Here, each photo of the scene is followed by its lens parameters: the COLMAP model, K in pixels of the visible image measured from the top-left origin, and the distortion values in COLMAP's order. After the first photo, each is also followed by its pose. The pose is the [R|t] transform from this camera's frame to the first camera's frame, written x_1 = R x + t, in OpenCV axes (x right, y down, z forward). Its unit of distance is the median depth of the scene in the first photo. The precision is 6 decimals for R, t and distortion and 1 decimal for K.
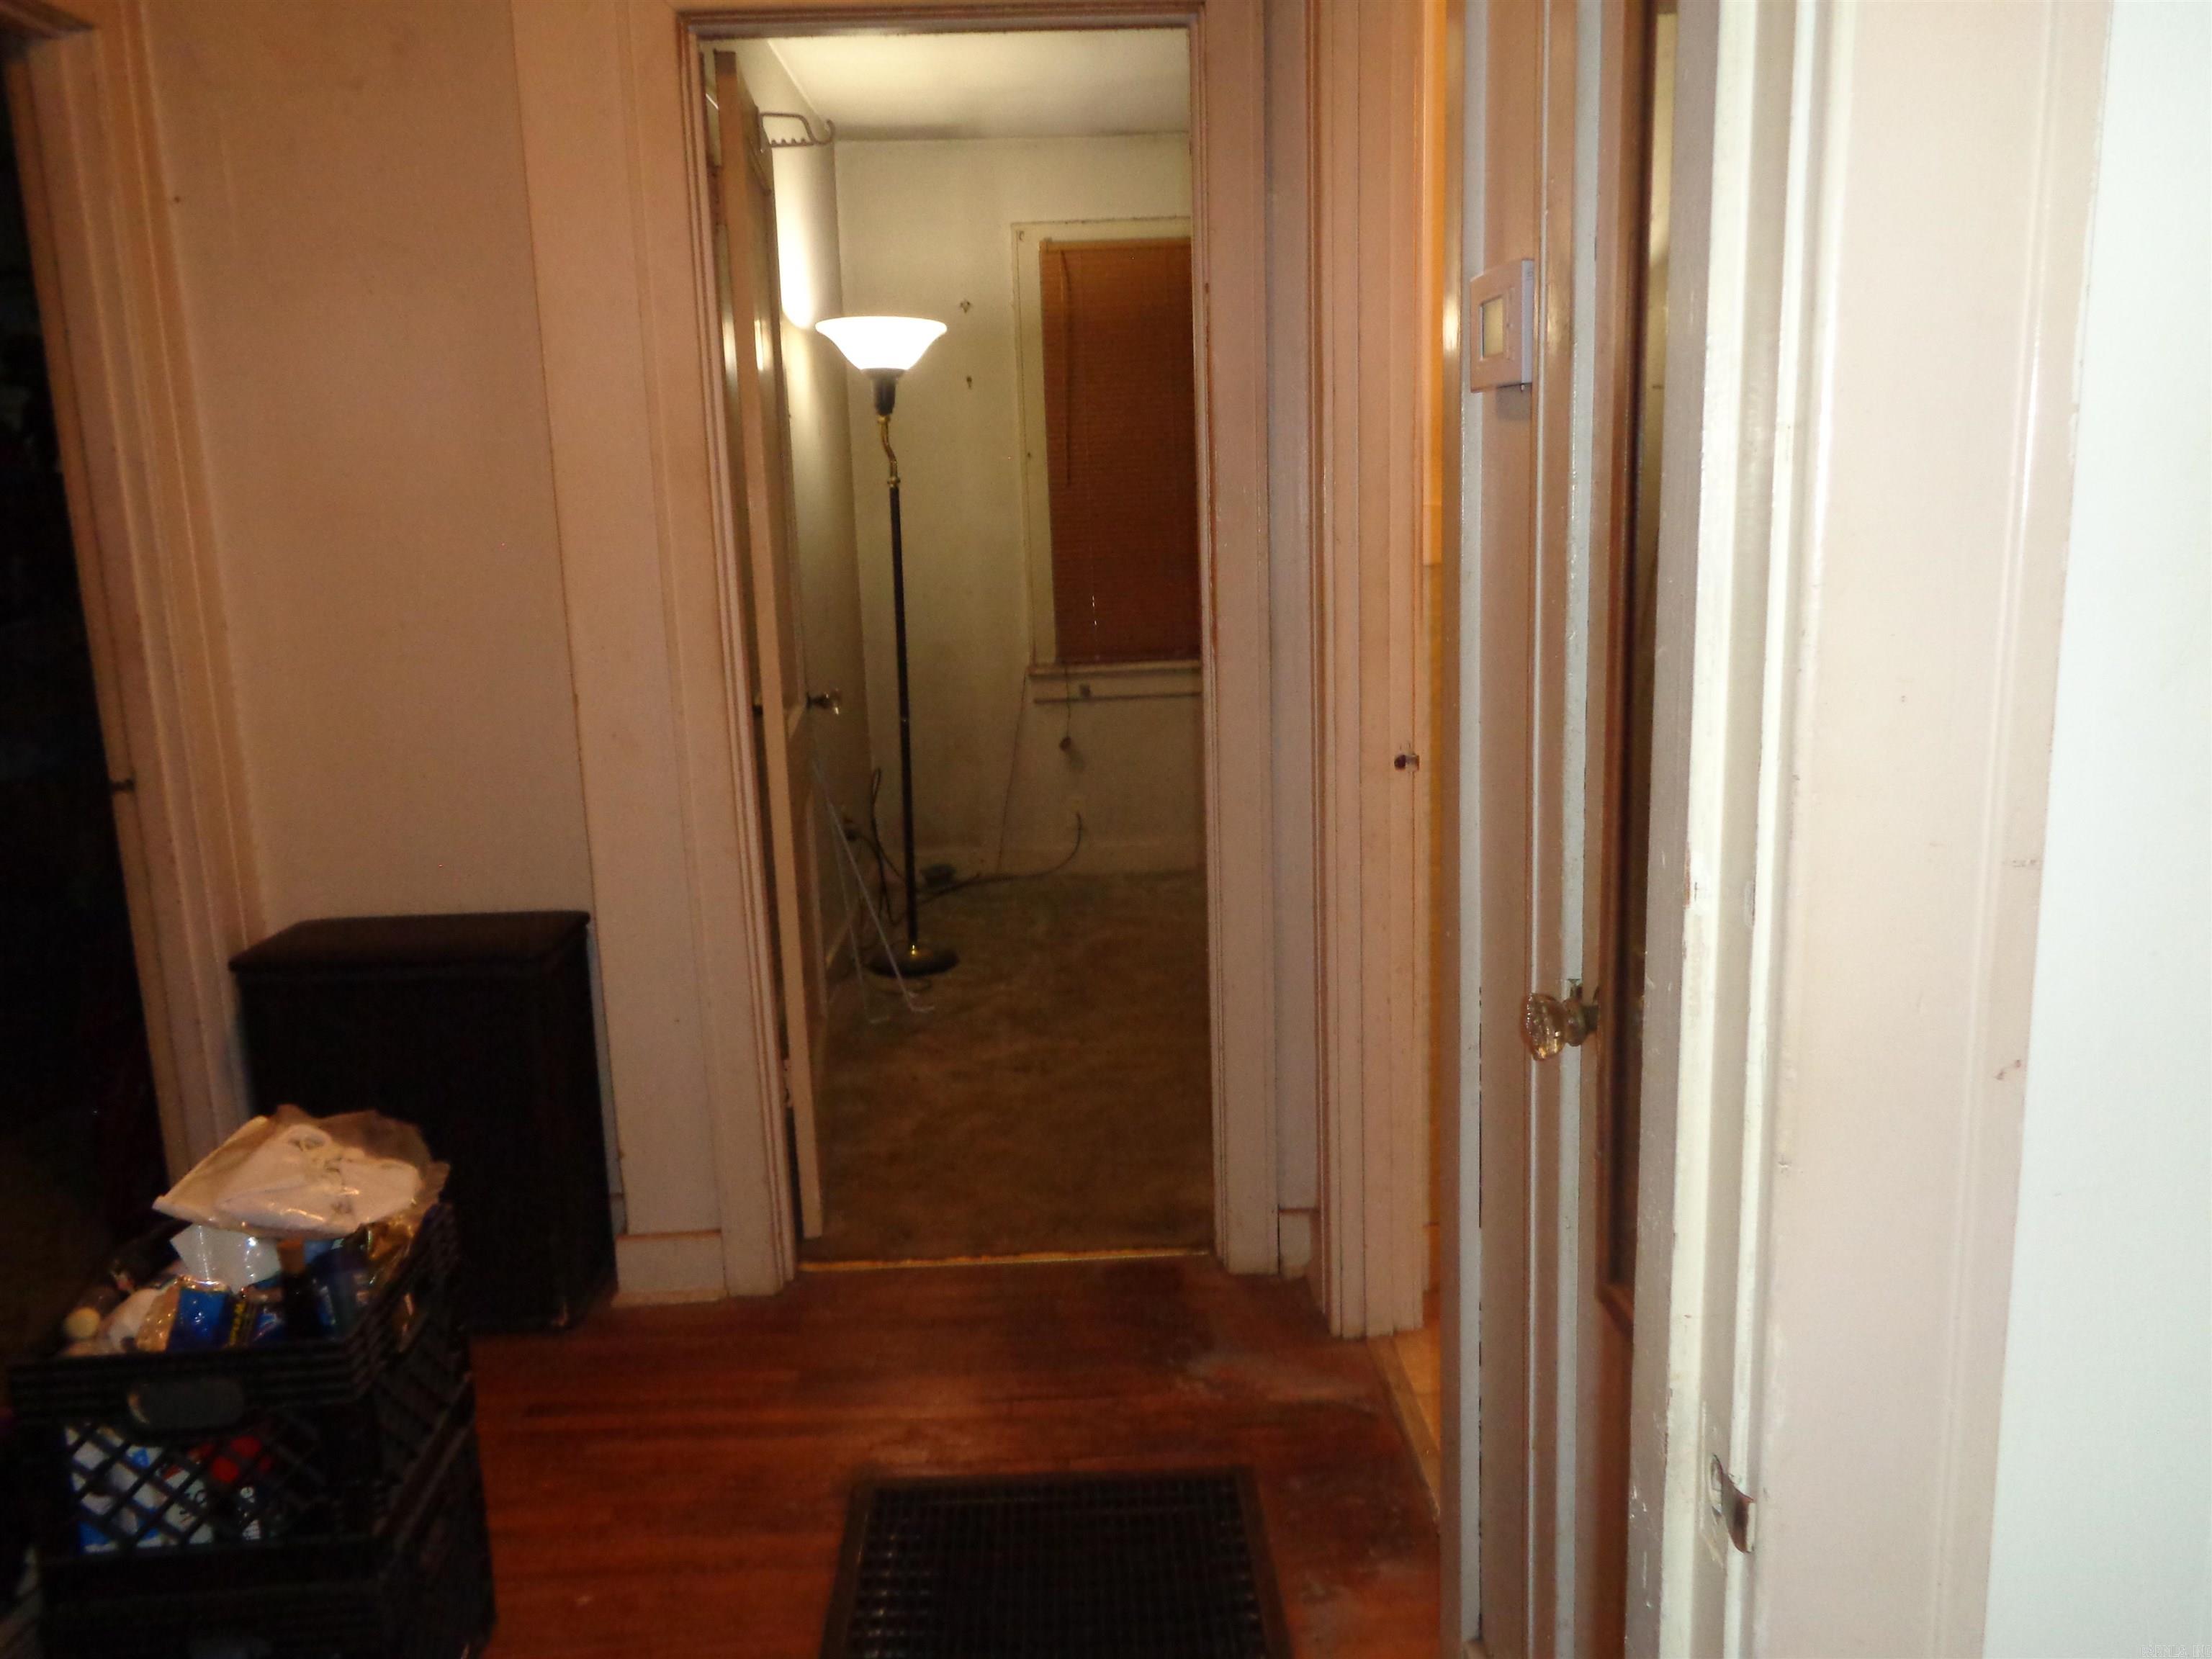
lens RADIAL K [[1725.0, 0, 1108.1], [0, 1725.0, 805.7], [0, 0, 1]] dist [0.070917, 0.006917]
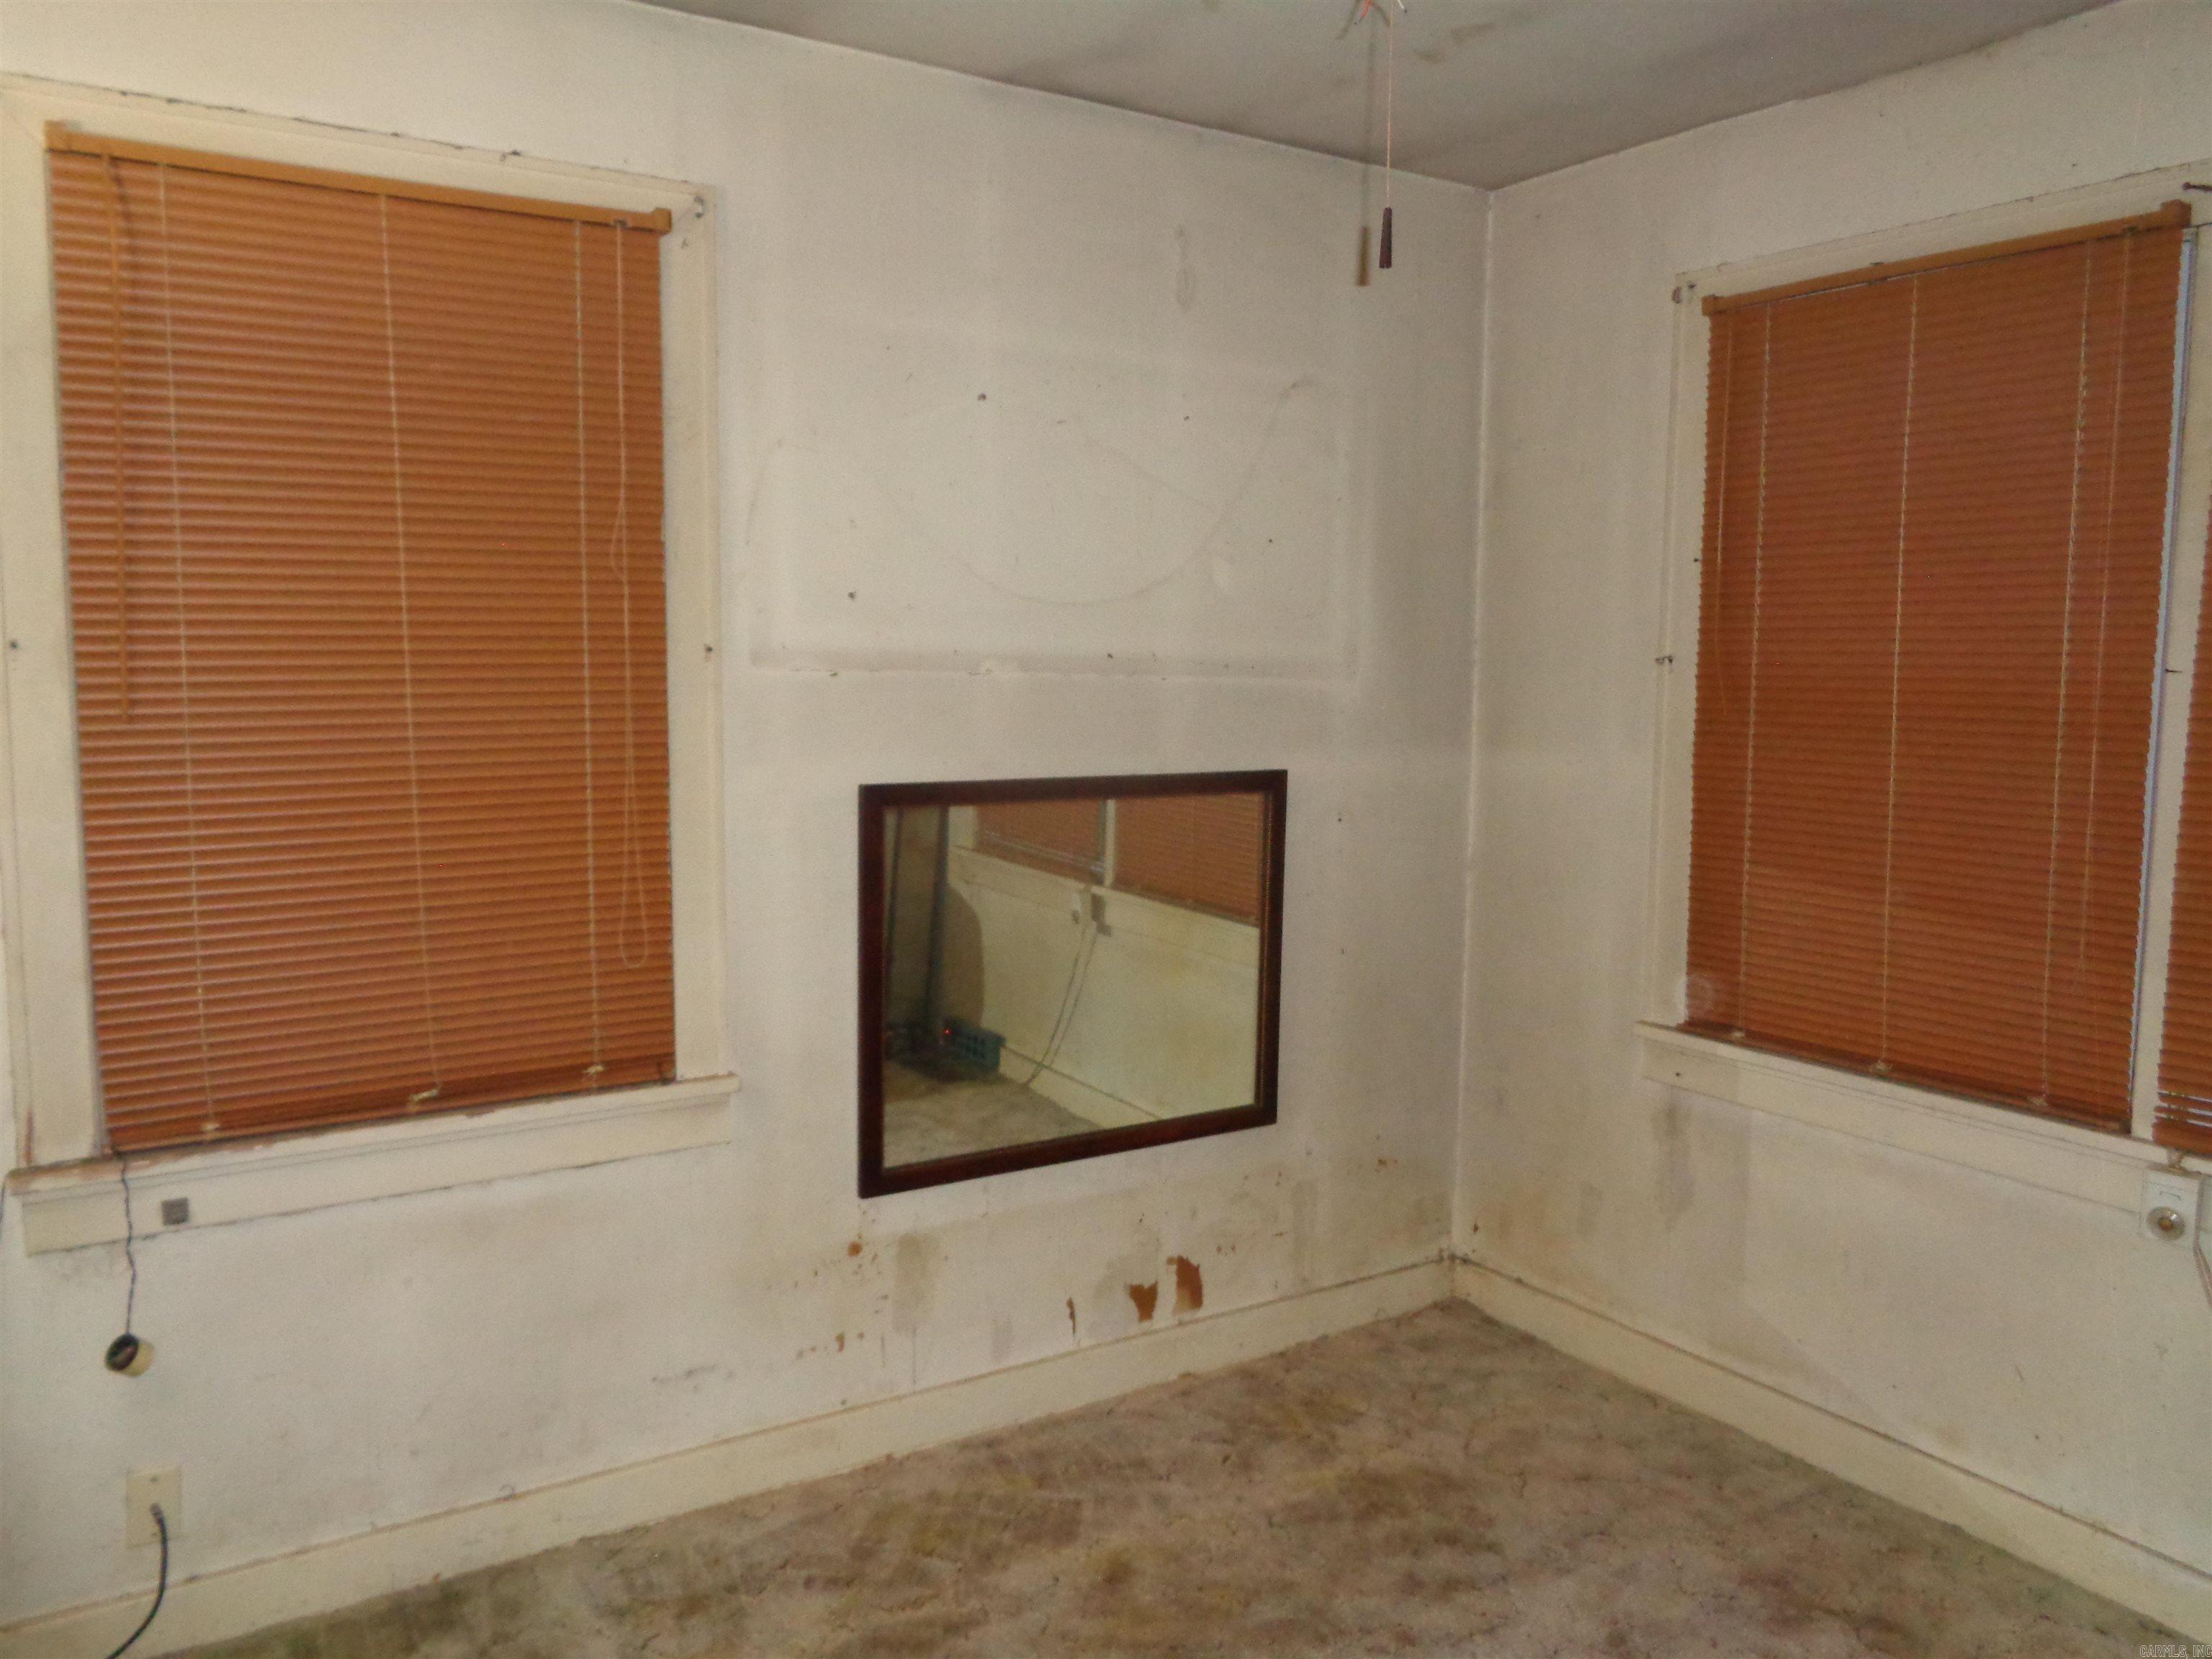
lens RADIAL K [[1695.8, 0, 1099.6], [0, 1695.8, 823.9], [0, 0, 1]] dist [0.006501, 0.005399]
pose [[0.860054, -0.006630, 0.510160, -0.030466], [0.061268, 0.994022, -0.090372, -0.110044], [-0.506511, 0.108982, 0.855318, 0.533249]]
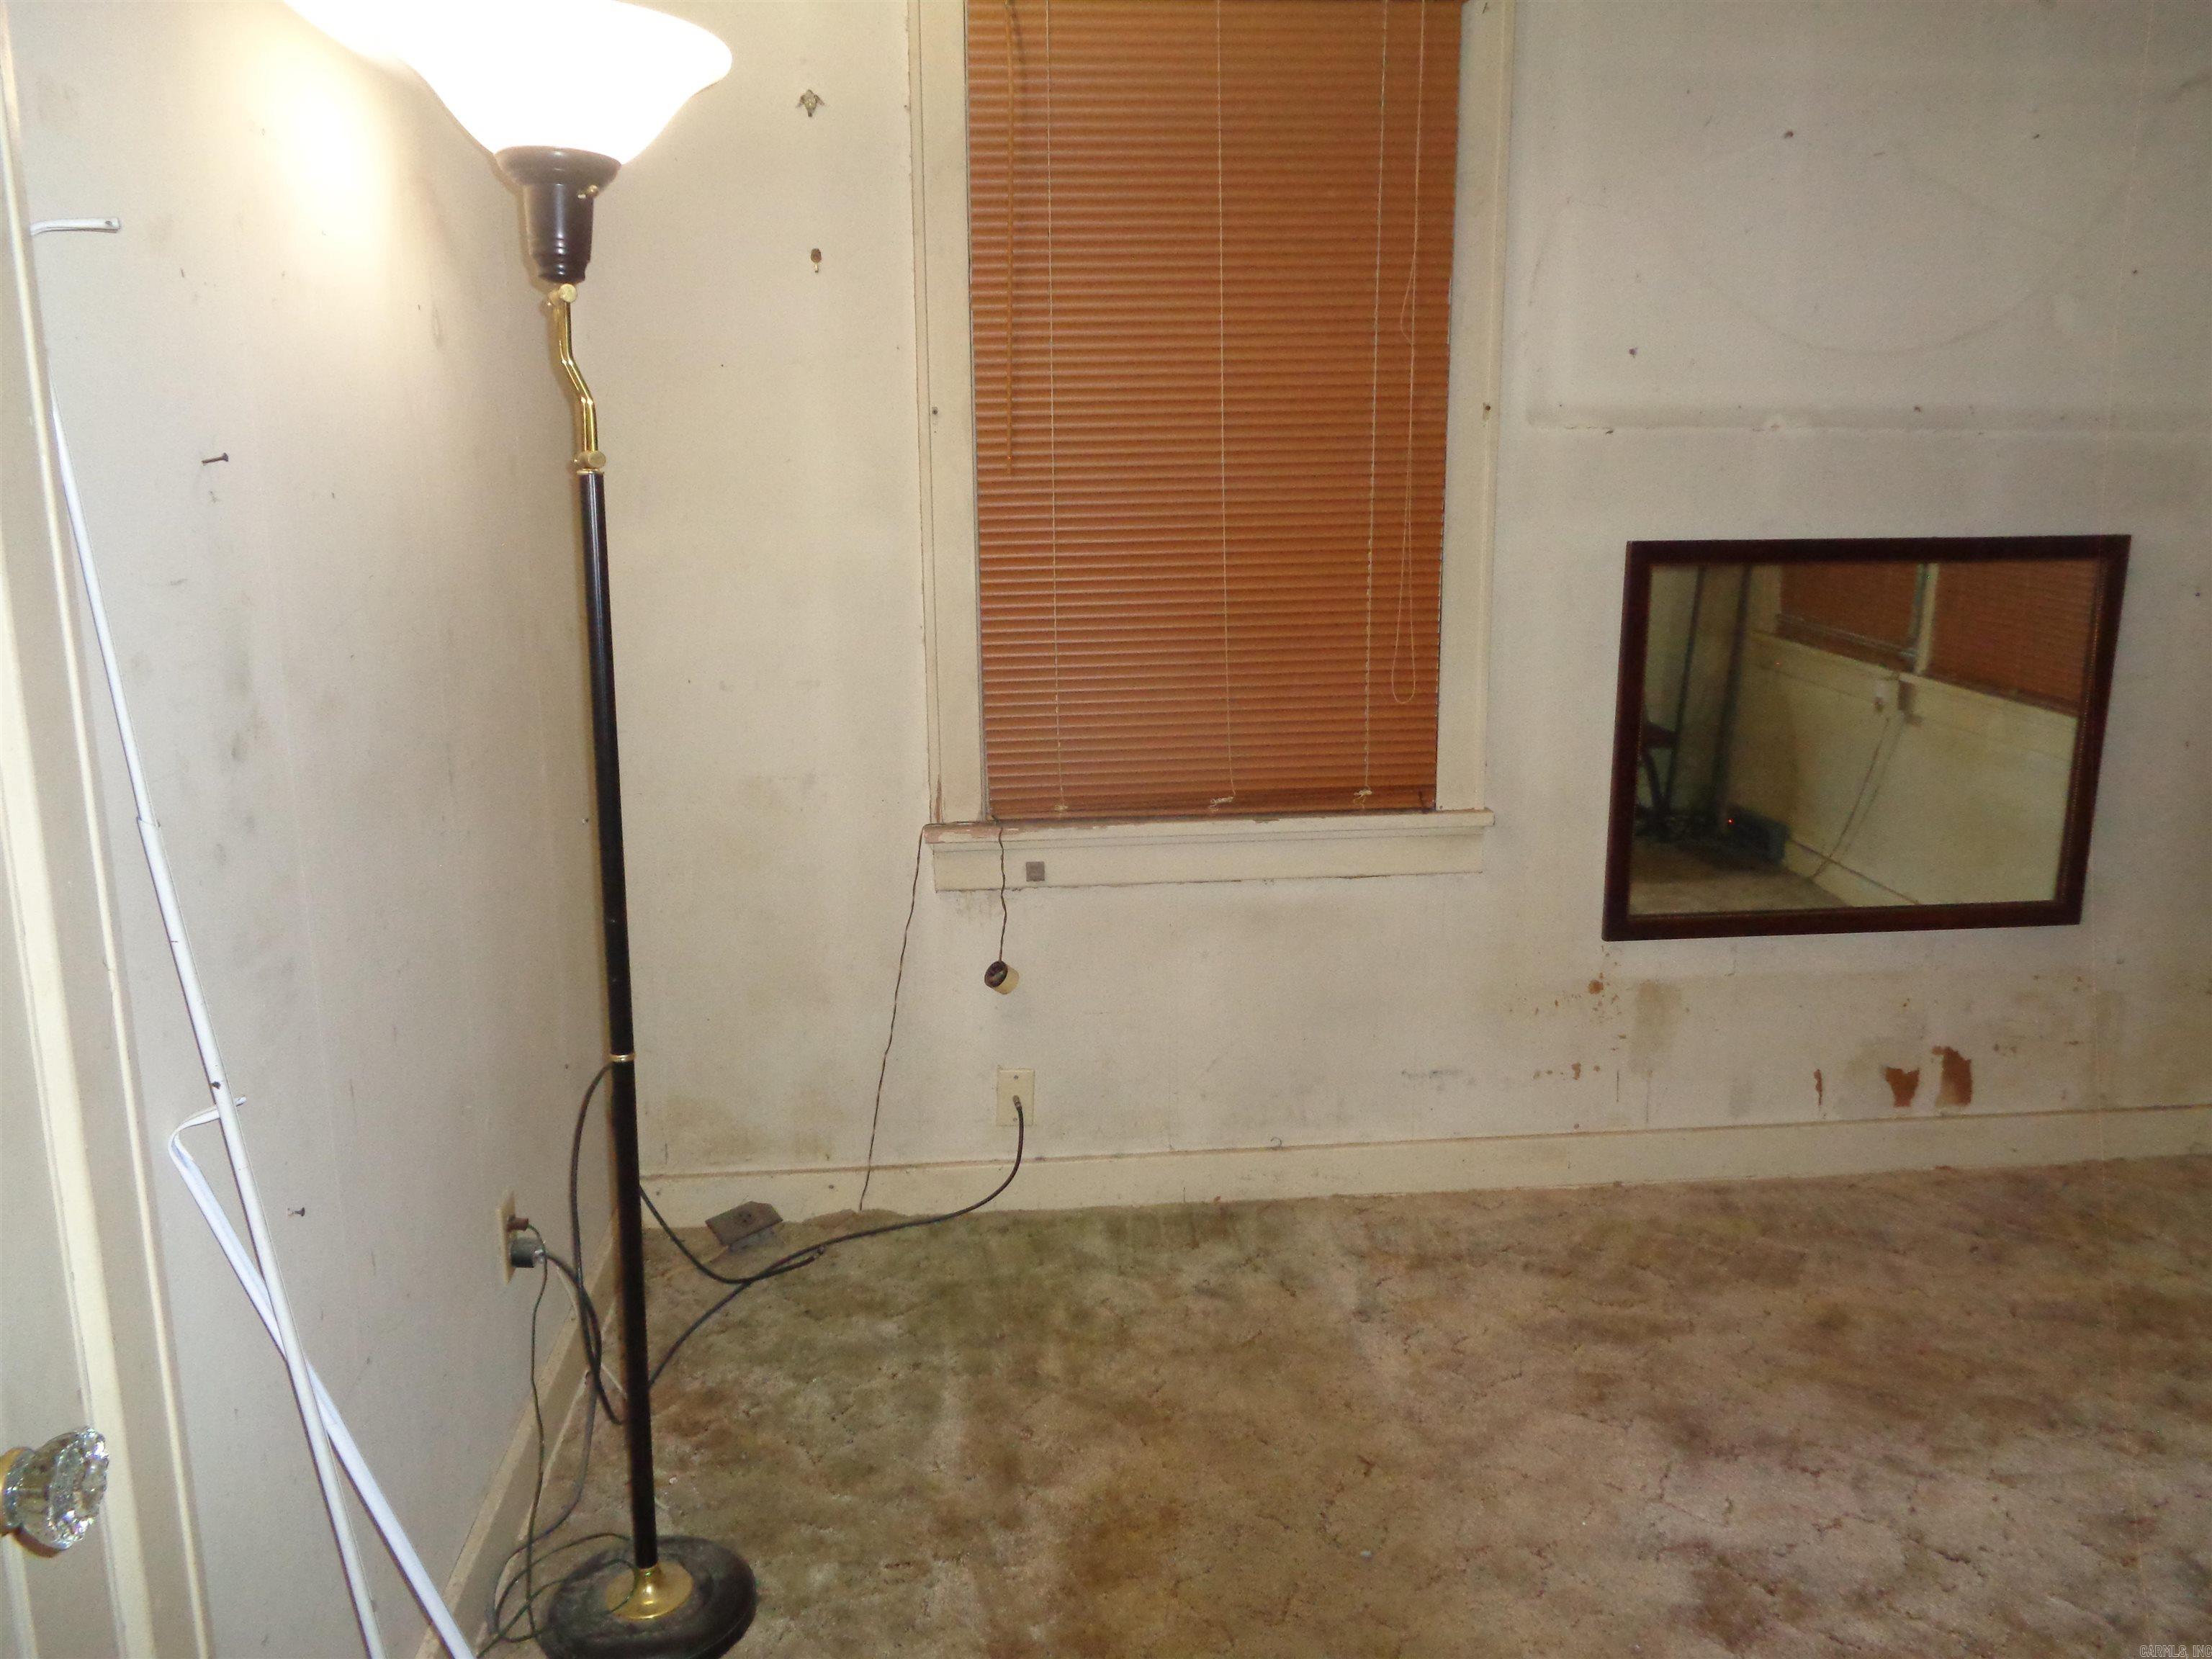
lens RADIAL K [[1695.8, 0, 1099.6], [0, 1695.8, 823.9], [0, 0, 1]] dist [0.006501, 0.005399]
pose [[0.997691, 0.015642, 0.066097, -0.028226], [-0.016483, 0.999790, 0.012191, -0.088732], [-0.065892, -0.013252, 0.997739, 0.492015]]
